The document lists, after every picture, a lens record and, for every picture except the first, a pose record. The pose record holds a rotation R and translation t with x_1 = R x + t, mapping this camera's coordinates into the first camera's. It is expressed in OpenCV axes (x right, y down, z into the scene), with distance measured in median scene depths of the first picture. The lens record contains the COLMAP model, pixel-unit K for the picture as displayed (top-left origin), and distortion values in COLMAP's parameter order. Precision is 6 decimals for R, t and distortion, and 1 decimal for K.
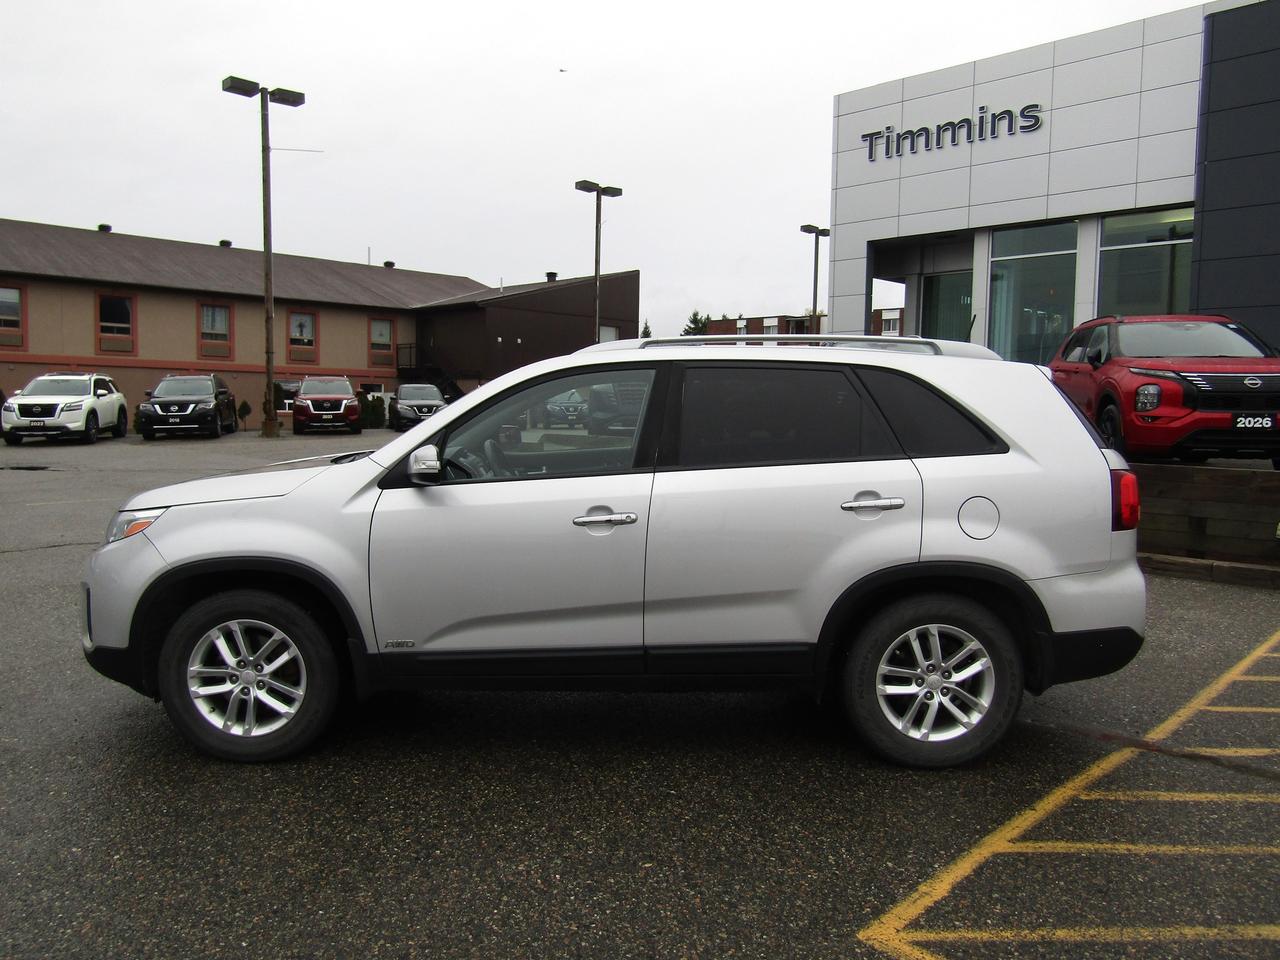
lens RADIAL K [[977.7, 0, 634.6], [0, 977.7, 475.2], [0, 0, 1]] dist [-0.010332, -0.004528]
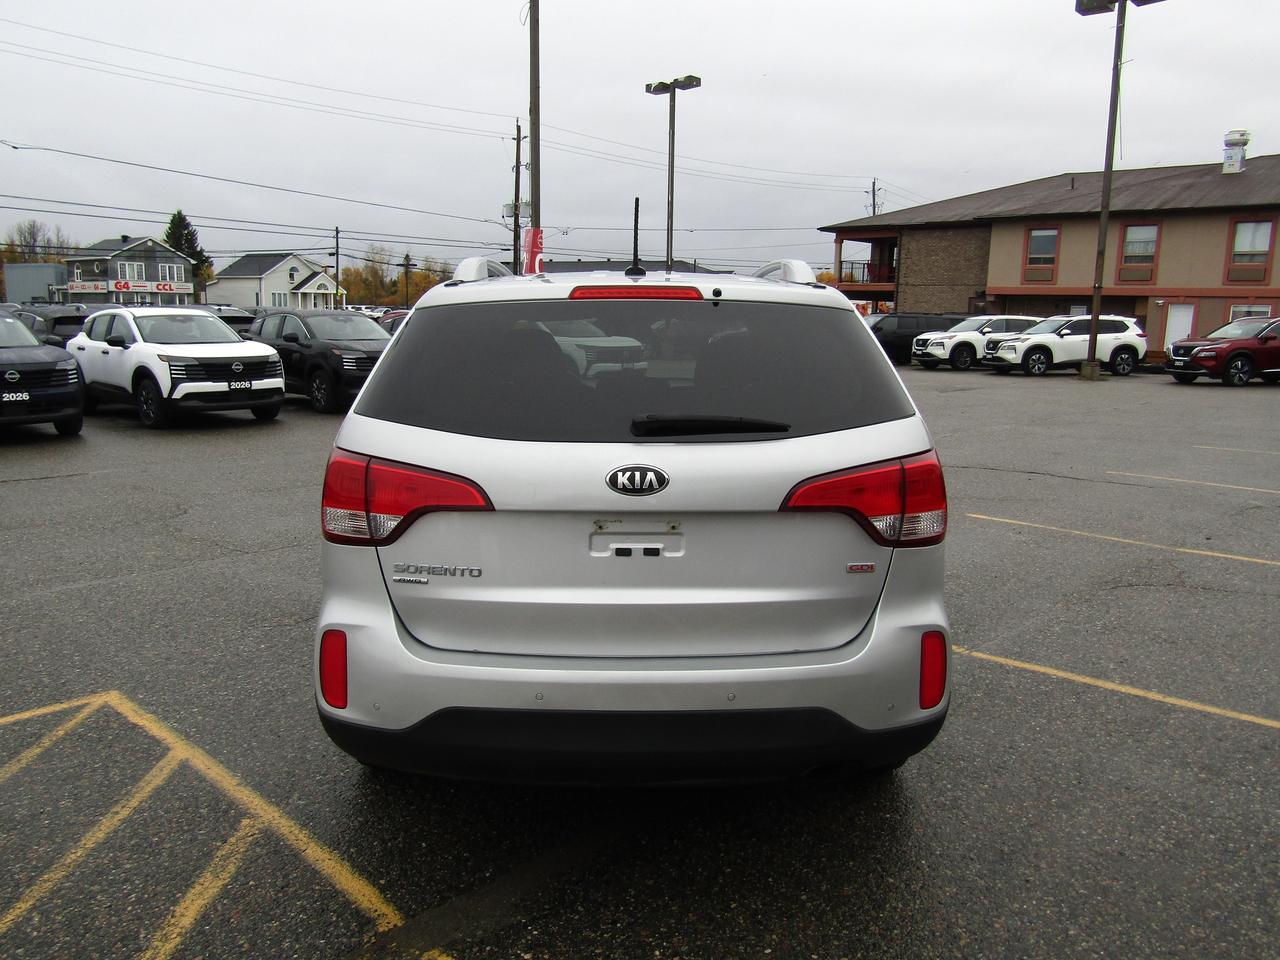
lens RADIAL K [[977.7, 0, 634.6], [0, 977.7, 475.2], [0, 0, 1]] dist [-0.010332, -0.004528]
pose [[0.012028, 0.147001, -0.989063, 0.542226], [-0.092870, 0.985024, 0.145272, -0.046891], [0.995606, 0.090107, 0.025500, 0.561233]]
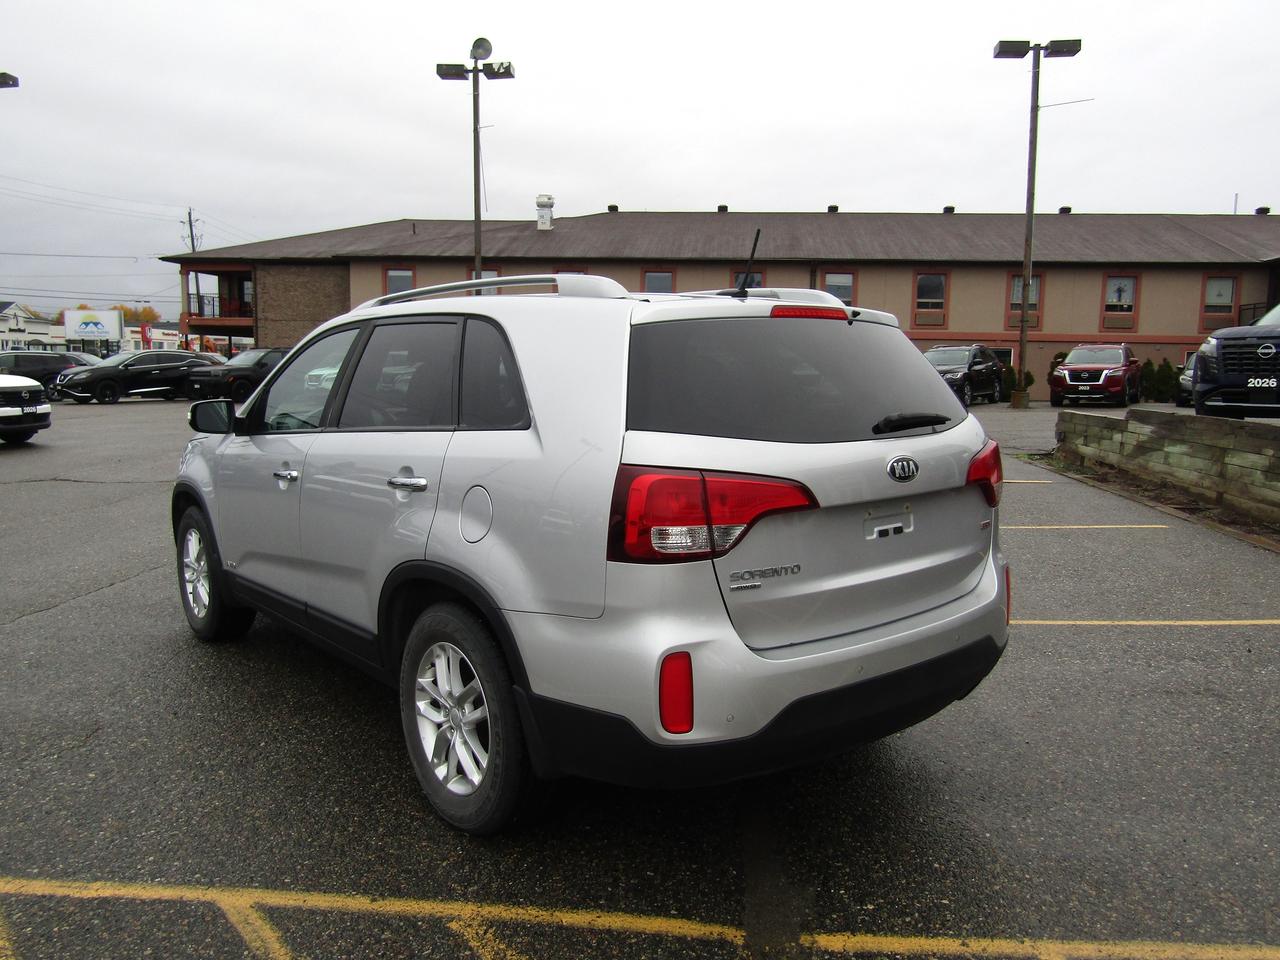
lens RADIAL K [[977.7, 0, 634.6], [0, 977.7, 475.2], [0, 0, 1]] dist [-0.010332, -0.004528]
pose [[0.633522, 0.080627, -0.769512, 0.462564], [-0.058537, 0.996700, 0.056238, -0.015954], [0.771507, 0.009417, 0.636151, 0.286509]]
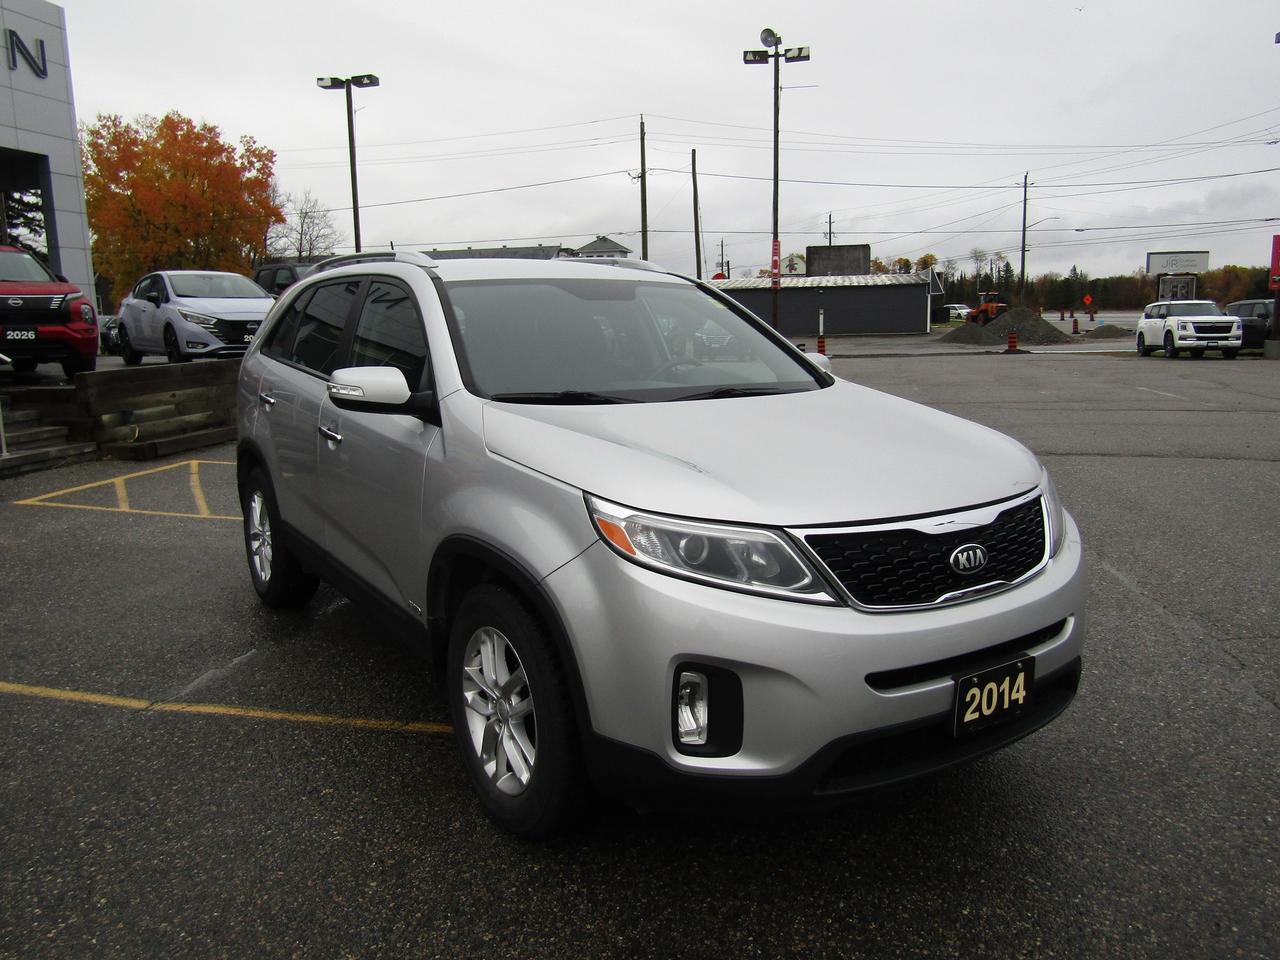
lens RADIAL K [[977.7, 0, 634.6], [0, 977.7, 475.2], [0, 0, 1]] dist [-0.010332, -0.004528]
pose [[-0.554075, -0.139198, 0.820747, -0.468345], [0.072337, 0.974141, 0.214047, -0.066057], [-0.829318, 0.177969, -0.529678, 0.808856]]
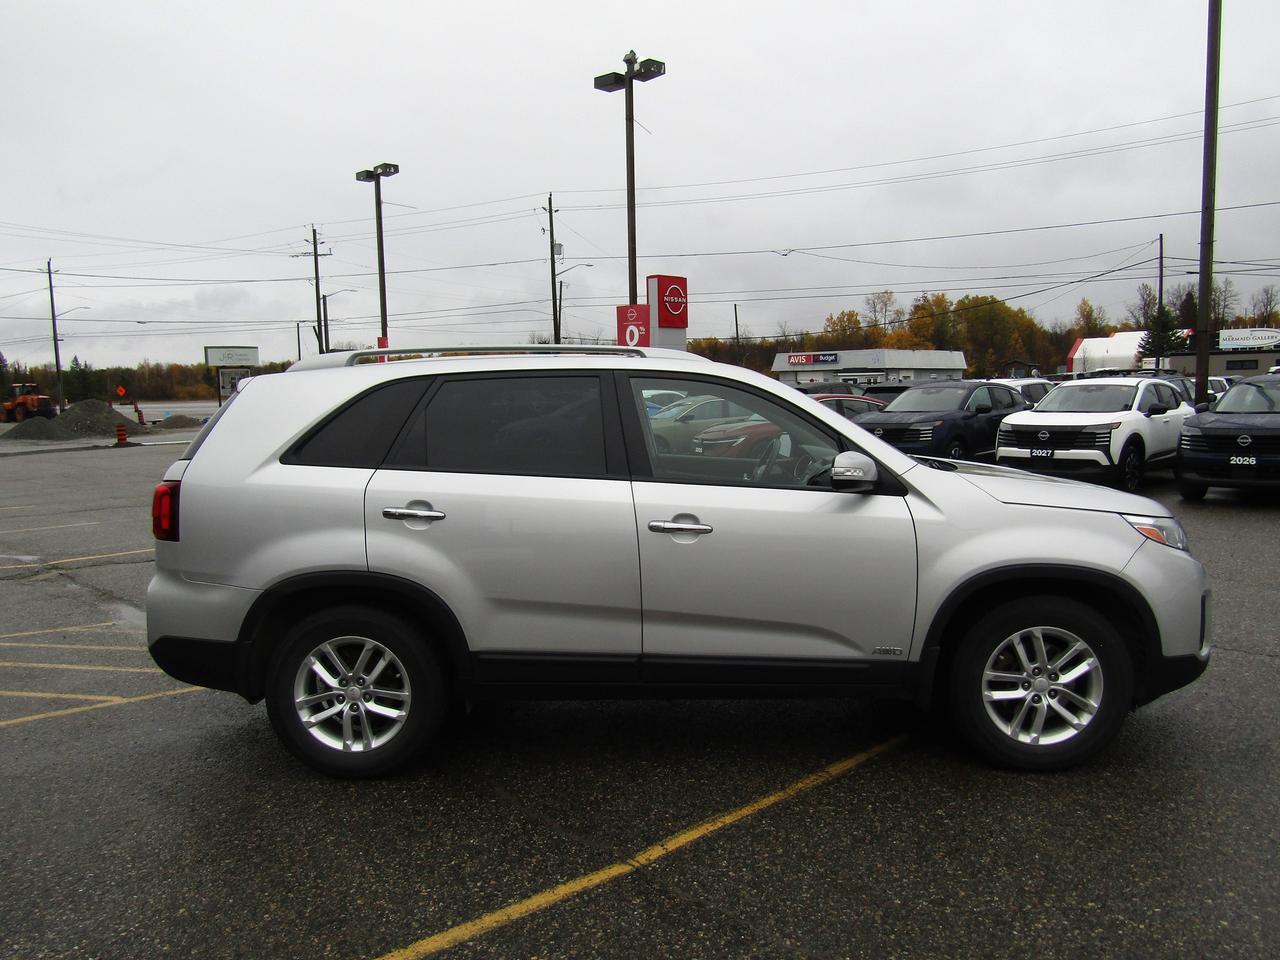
lens RADIAL K [[977.7, 0, 634.6], [0, 977.7, 475.2], [0, 0, 1]] dist [-0.010332, -0.004528]
pose [[-0.999435, 0.005962, 0.033074, -0.008270], [0.011404, 0.985909, 0.166896, -0.098995], [-0.031613, 0.167179, -0.985420, 1.128744]]
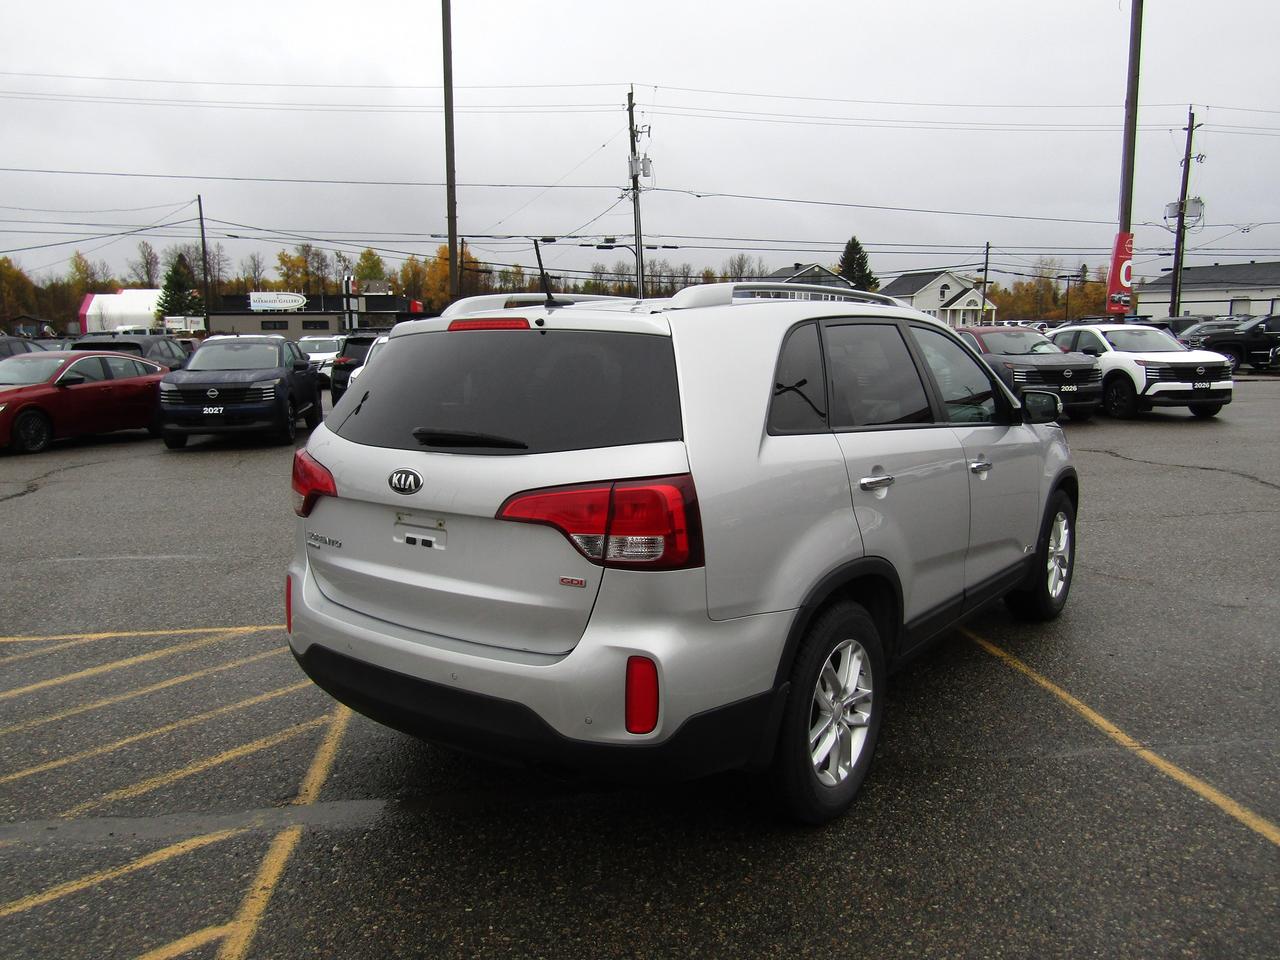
lens RADIAL K [[977.7, 0, 634.6], [0, 977.7, 475.2], [0, 0, 1]] dist [-0.010332, -0.004528]
pose [[-0.600500, 0.108757, -0.792194, 0.485391], [-0.062183, 0.981356, 0.181862, -0.073623], [0.797203, 0.158469, -0.582541, 0.831045]]
